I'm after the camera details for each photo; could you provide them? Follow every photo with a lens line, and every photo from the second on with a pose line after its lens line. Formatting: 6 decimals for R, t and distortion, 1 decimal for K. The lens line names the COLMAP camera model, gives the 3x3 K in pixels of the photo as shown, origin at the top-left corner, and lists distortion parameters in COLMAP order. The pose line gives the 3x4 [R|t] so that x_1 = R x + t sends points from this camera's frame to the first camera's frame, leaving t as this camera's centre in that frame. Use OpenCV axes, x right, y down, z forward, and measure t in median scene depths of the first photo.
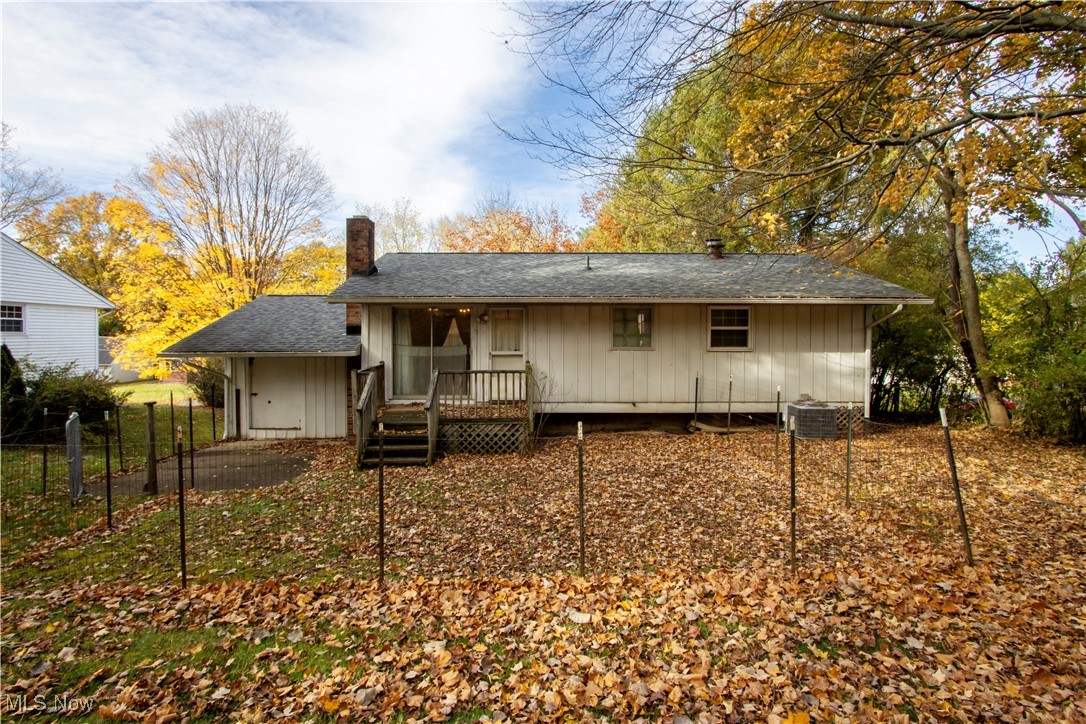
lens RADIAL K [[534.8, 0, 526.5], [0, 534.8, 334.0], [0, 0, 1]] dist [-0.018004, 0.000556]
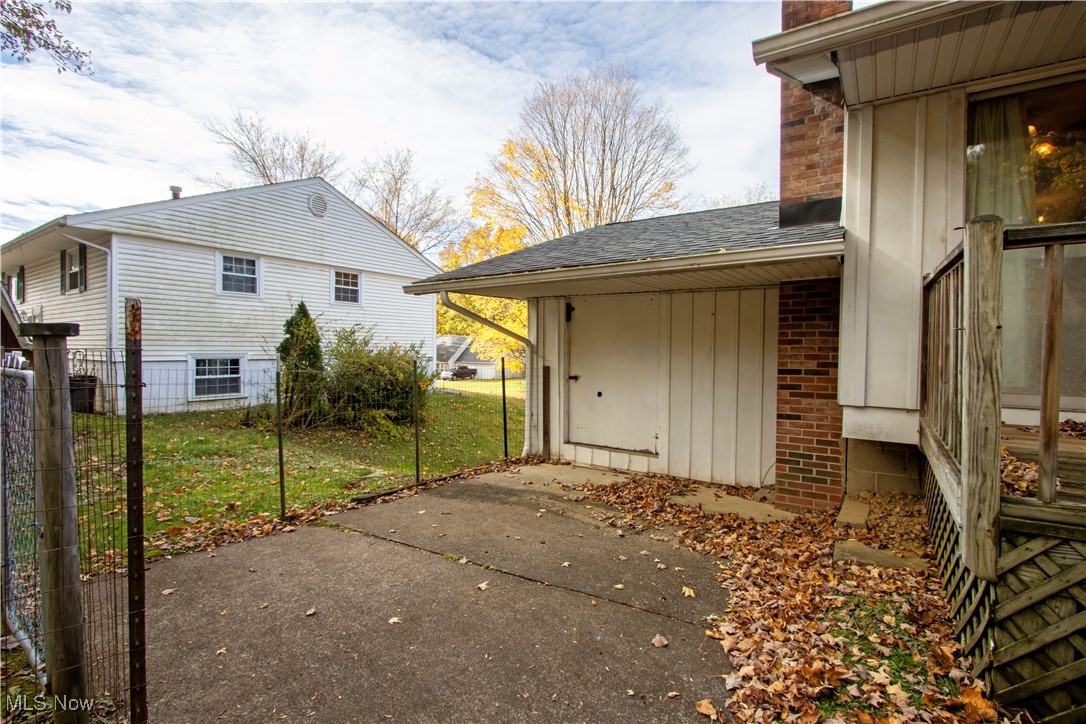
lens RADIAL K [[502.4, 0, 539.7], [0, 502.4, 359.5], [0, 0, 1]] dist [-0.017649, 0.001775]
pose [[0.821897, 0.023253, -0.569161, -0.262025], [-0.009354, 0.999583, 0.027330, 0.083304], [0.569559, -0.017139, 0.821772, 0.583024]]
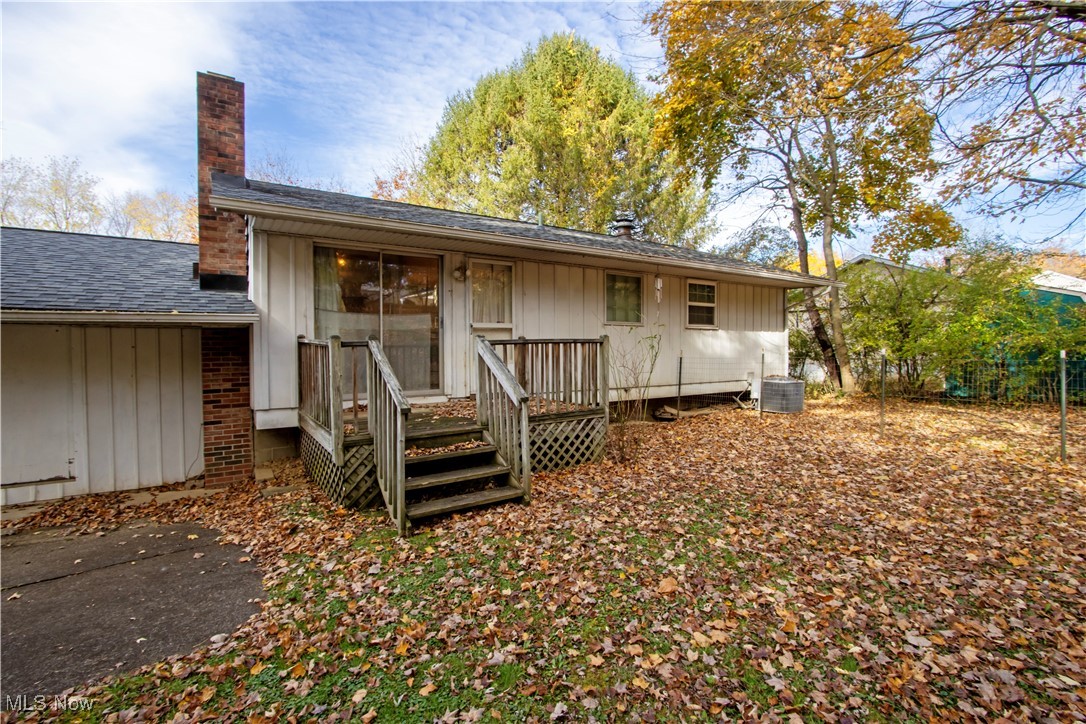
lens RADIAL K [[502.4, 0, 539.7], [0, 502.4, 359.5], [0, 0, 1]] dist [-0.017649, 0.001775]
pose [[0.838591, -0.016569, 0.544509, -0.312588], [0.005146, 0.999734, 0.022495, 0.059107], [-0.544736, -0.016062, 0.838453, 0.379103]]
